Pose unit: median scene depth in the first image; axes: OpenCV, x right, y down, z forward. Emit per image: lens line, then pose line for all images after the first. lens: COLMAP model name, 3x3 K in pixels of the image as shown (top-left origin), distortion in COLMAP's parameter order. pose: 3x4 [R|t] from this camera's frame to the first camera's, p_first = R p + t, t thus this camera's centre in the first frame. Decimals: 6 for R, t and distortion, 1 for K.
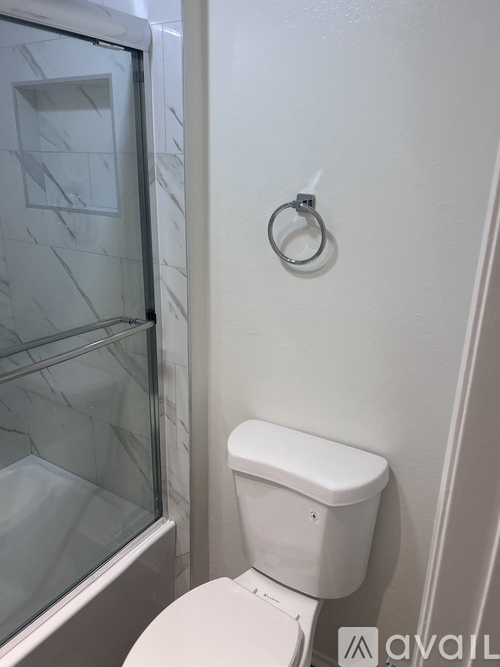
lens RADIAL K [[500.2, 0, 249.6], [0, 500.2, 332.9], [0, 0, 1]] dist [0.019472, -0.017205]
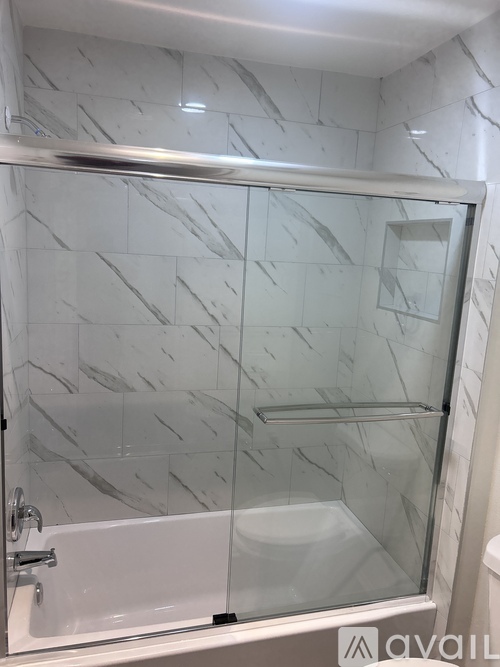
lens RADIAL K [[500.2, 0, 249.6], [0, 500.2, 333.4], [0, 0, 1]] dist [0.019472, -0.017205]
pose [[0.741178, 0.140941, -0.656347, 0.195014], [-0.259188, 0.961980, -0.086115, 0.018099], [0.619255, 0.233944, 0.749529, -0.196884]]
